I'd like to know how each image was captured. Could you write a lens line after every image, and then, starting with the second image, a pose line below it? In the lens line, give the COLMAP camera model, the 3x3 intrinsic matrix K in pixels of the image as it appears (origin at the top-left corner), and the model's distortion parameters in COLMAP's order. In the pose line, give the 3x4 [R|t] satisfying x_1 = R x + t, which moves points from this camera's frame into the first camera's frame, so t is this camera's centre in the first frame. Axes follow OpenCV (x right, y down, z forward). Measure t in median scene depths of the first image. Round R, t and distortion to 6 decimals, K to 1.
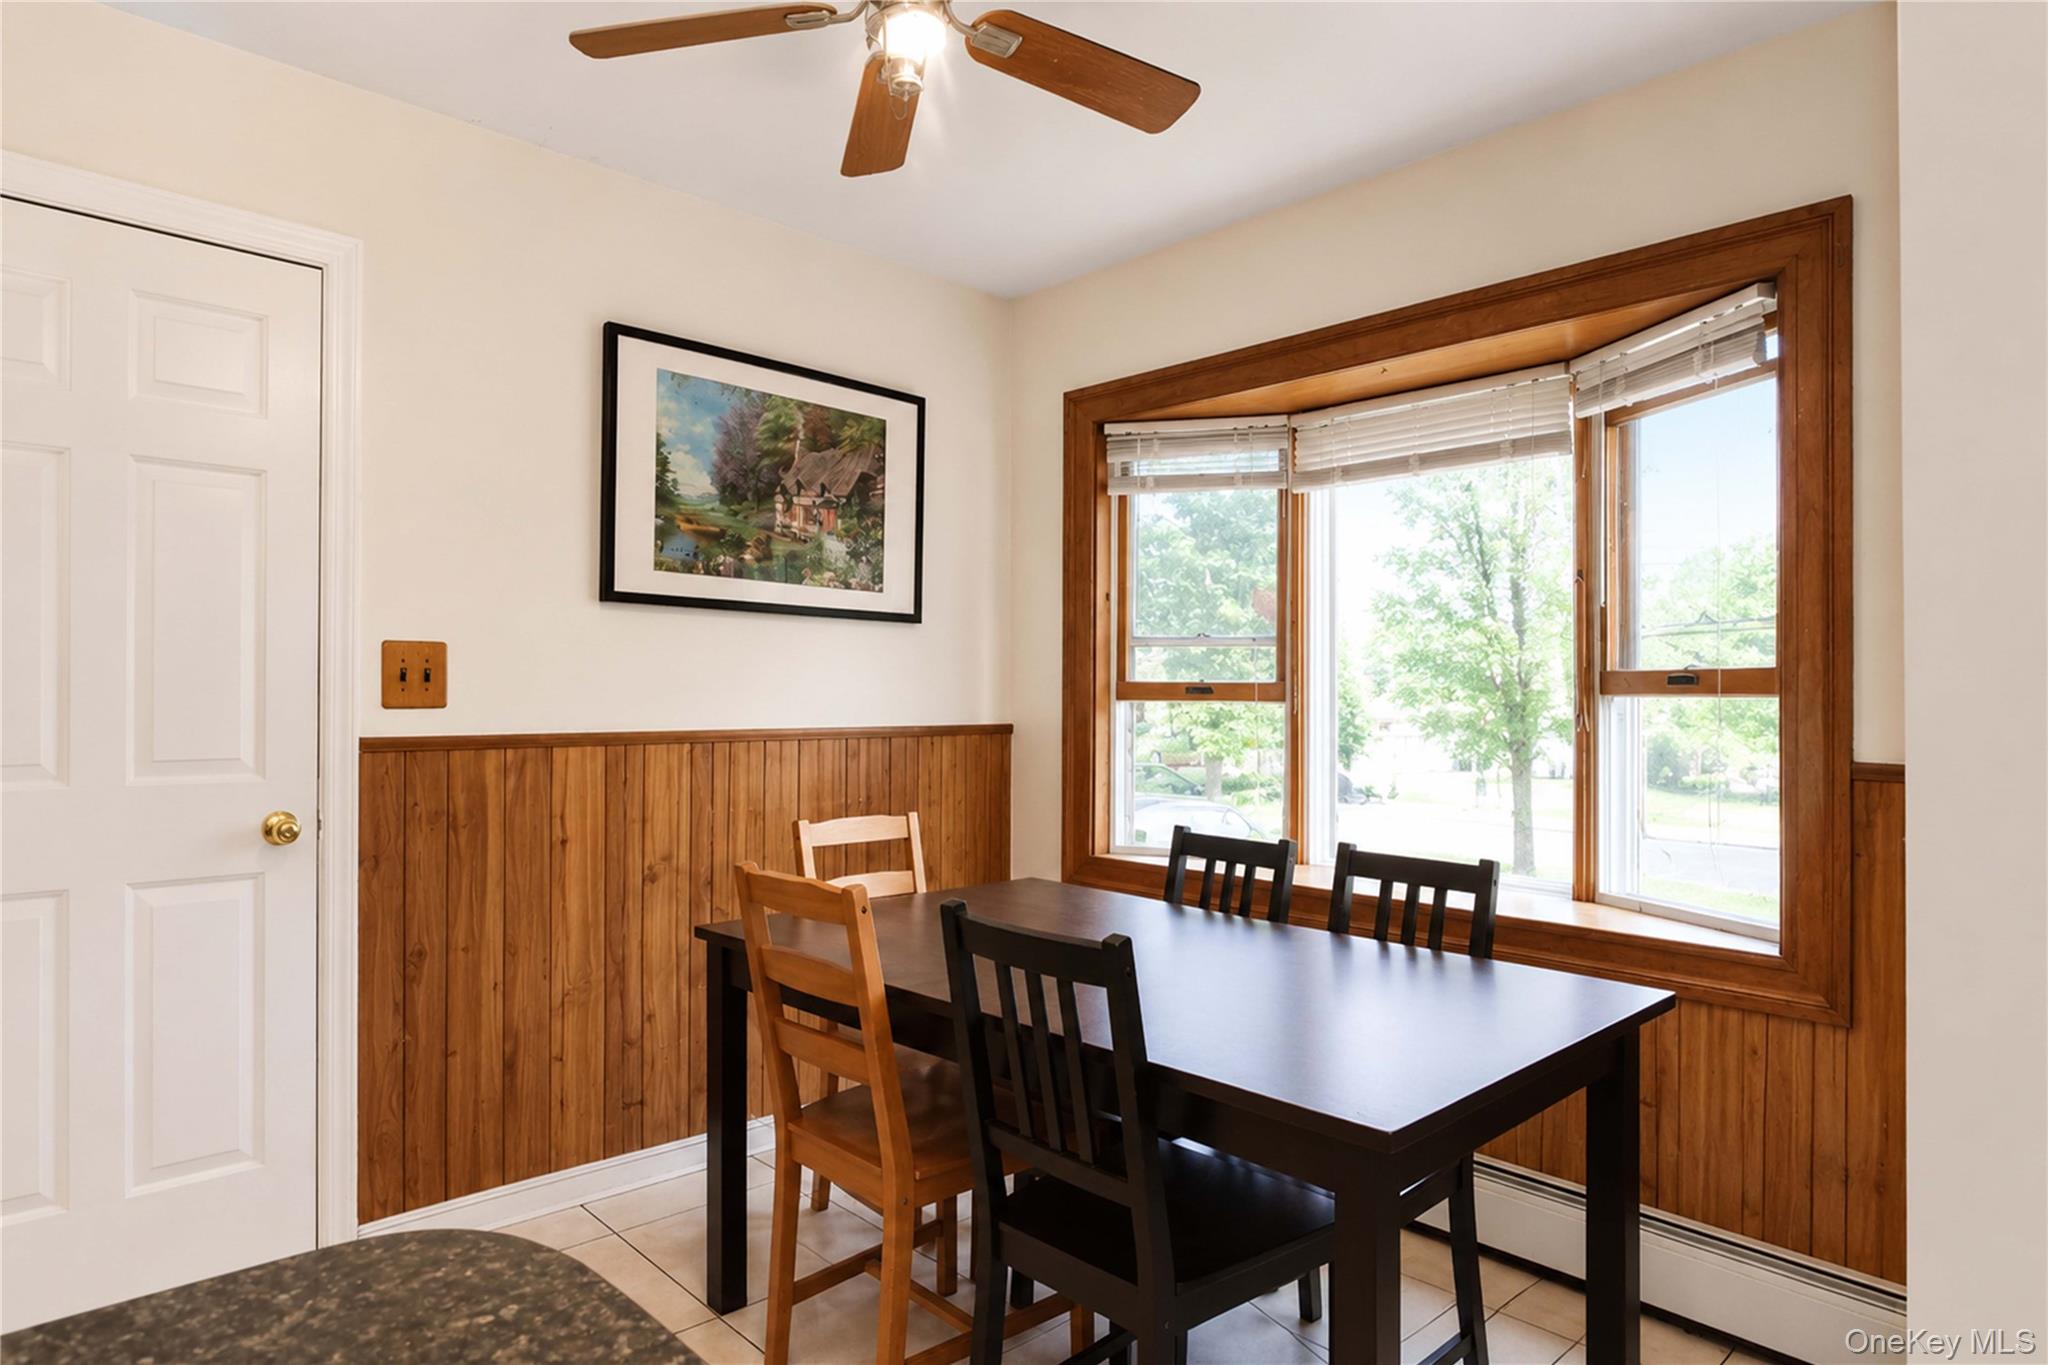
lens RADIAL K [[1152.7, 0, 1024.0], [0, 1152.7, 682.5], [0, 0, 1]] dist [0.000431, 0.000024]
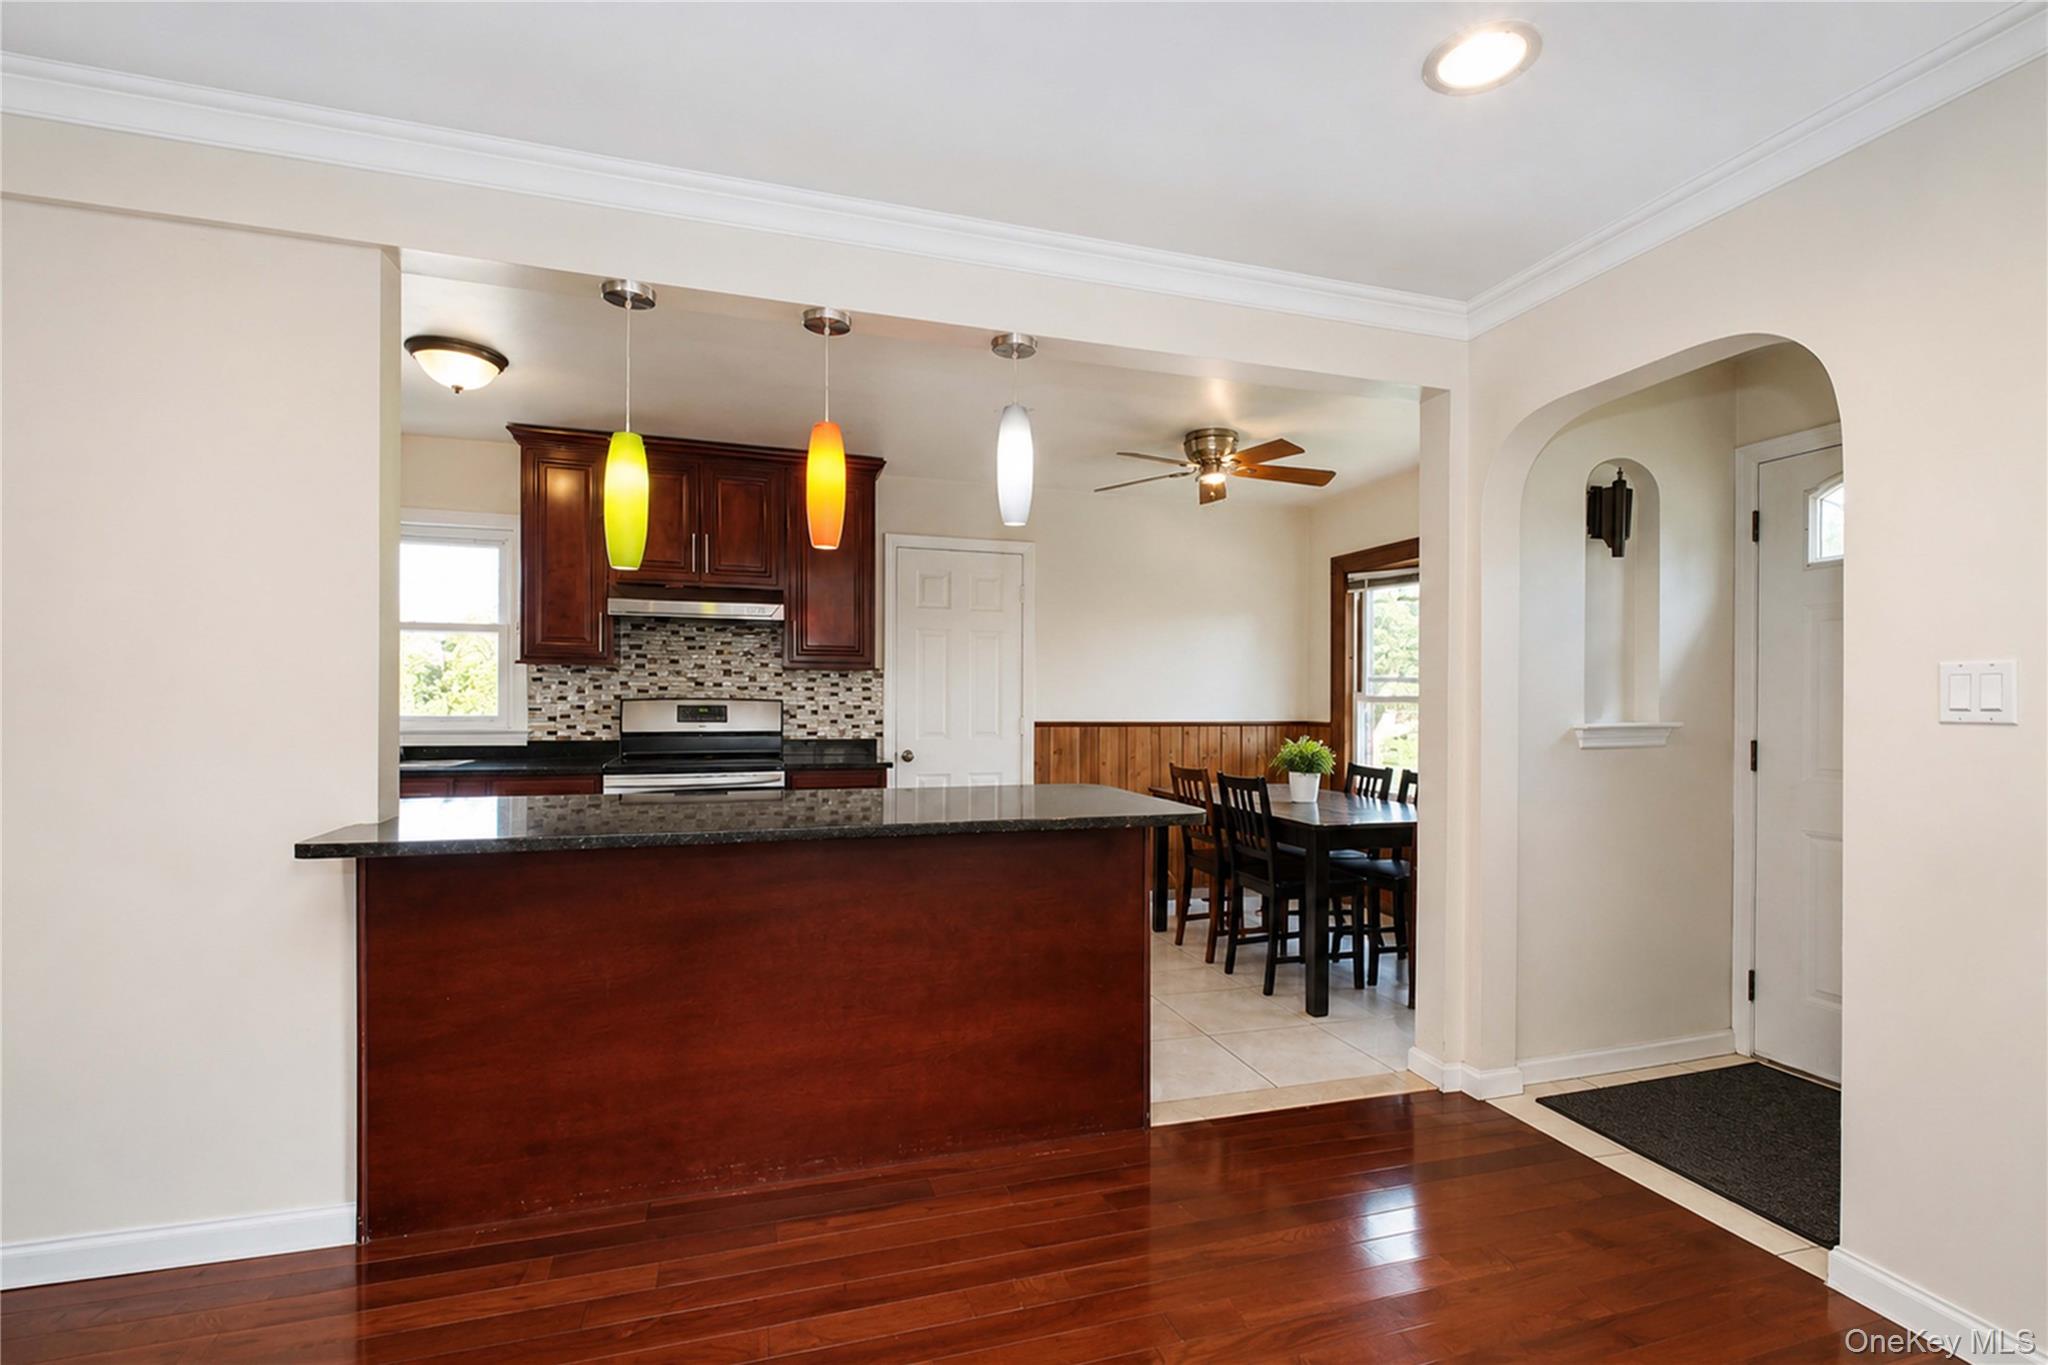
lens RADIAL K [[896.8, 0, 1024.9], [0, 896.8, 690.0], [0, 0, 1]] dist [0.001374, 0.000070]
pose [[0.897317, -0.006385, -0.441340, 0.259410], [0.000634, 0.999913, -0.013178, 0.002084], [0.441385, 0.011545, 0.897243, -0.681112]]
